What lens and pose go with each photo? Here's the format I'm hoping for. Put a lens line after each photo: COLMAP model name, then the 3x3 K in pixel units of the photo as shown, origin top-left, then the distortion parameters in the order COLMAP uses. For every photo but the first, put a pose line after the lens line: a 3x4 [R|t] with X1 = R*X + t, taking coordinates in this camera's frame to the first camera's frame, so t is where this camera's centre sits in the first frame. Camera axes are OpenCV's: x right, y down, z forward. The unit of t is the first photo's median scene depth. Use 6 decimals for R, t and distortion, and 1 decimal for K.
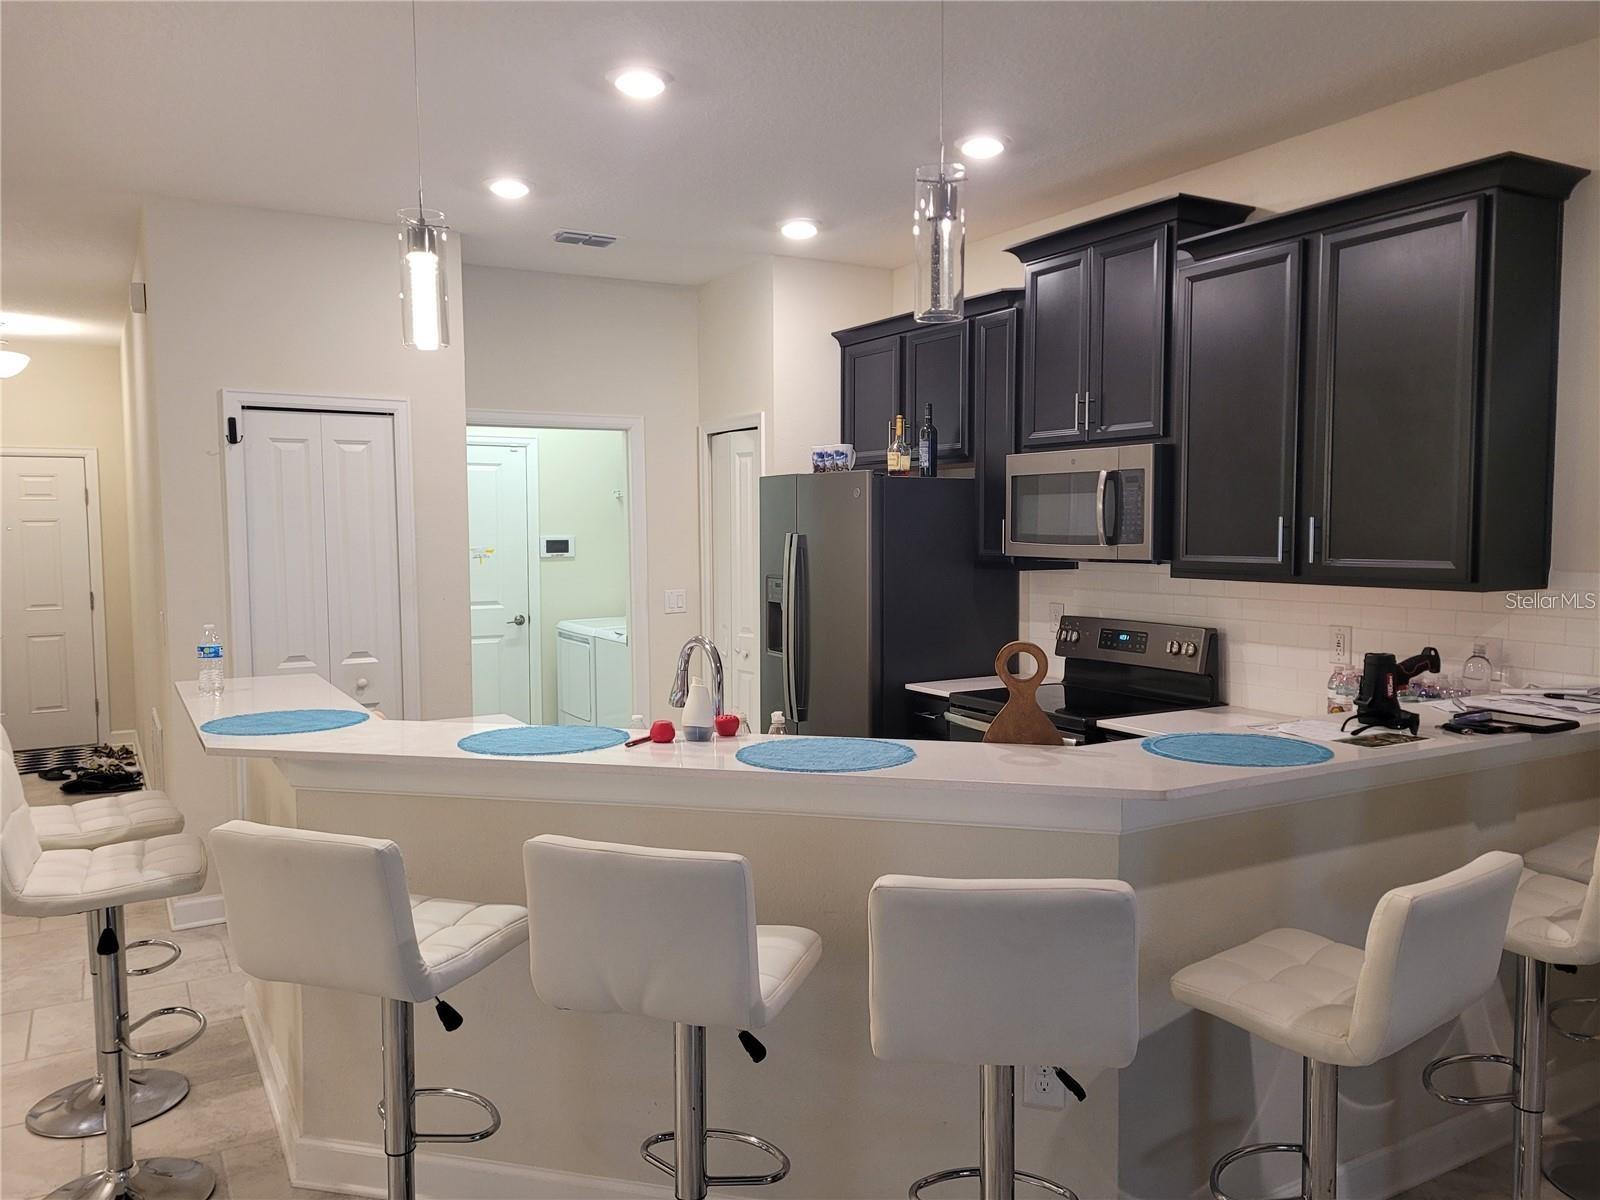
lens RADIAL K [[1172.8, 0, 800.0], [0, 1172.8, 600.0], [0, 0, 1]] dist [0.012481, 0.001986]
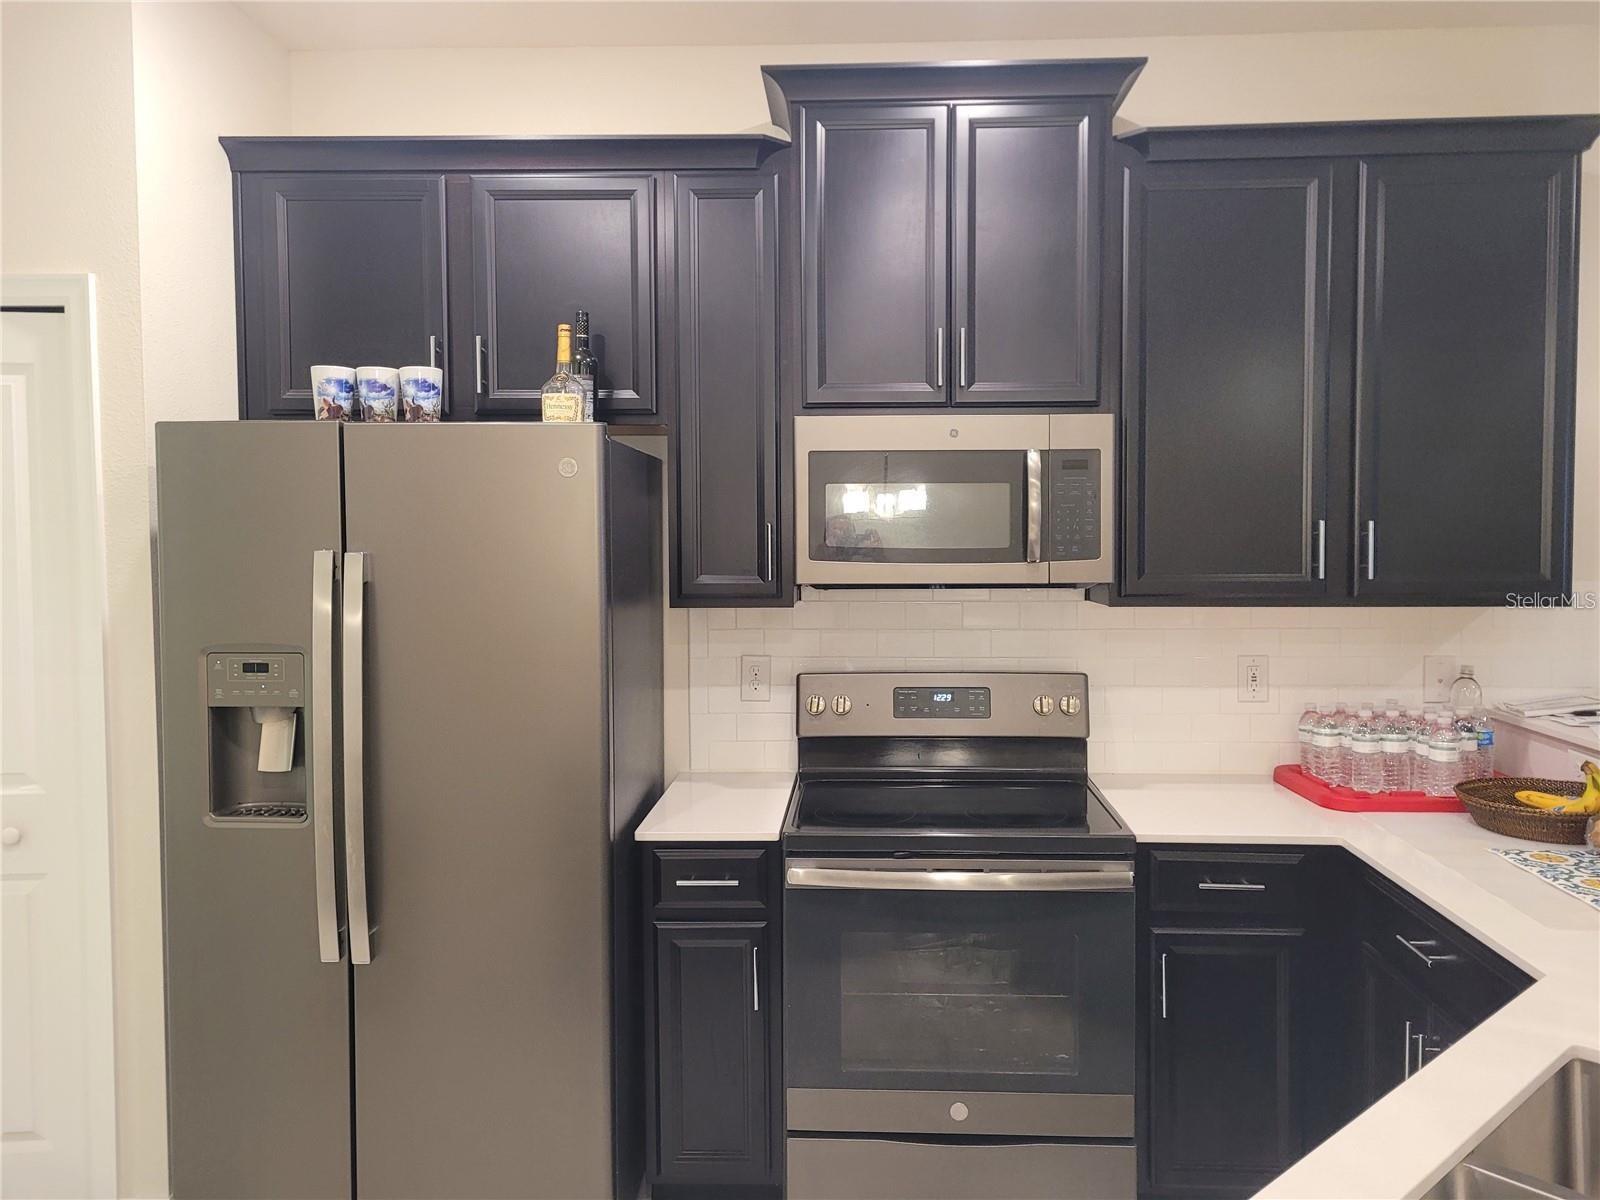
lens RADIAL K [[1276.1, 0, 803.7], [0, 1276.1, 572.7], [0, 0, 1]] dist [0.053623, 0.000943]
pose [[0.534034, -0.031395, 0.844880, -0.415686], [0.056602, 0.998396, 0.001322, -0.049084], [-0.843566, 0.047116, 0.534954, 0.721189]]
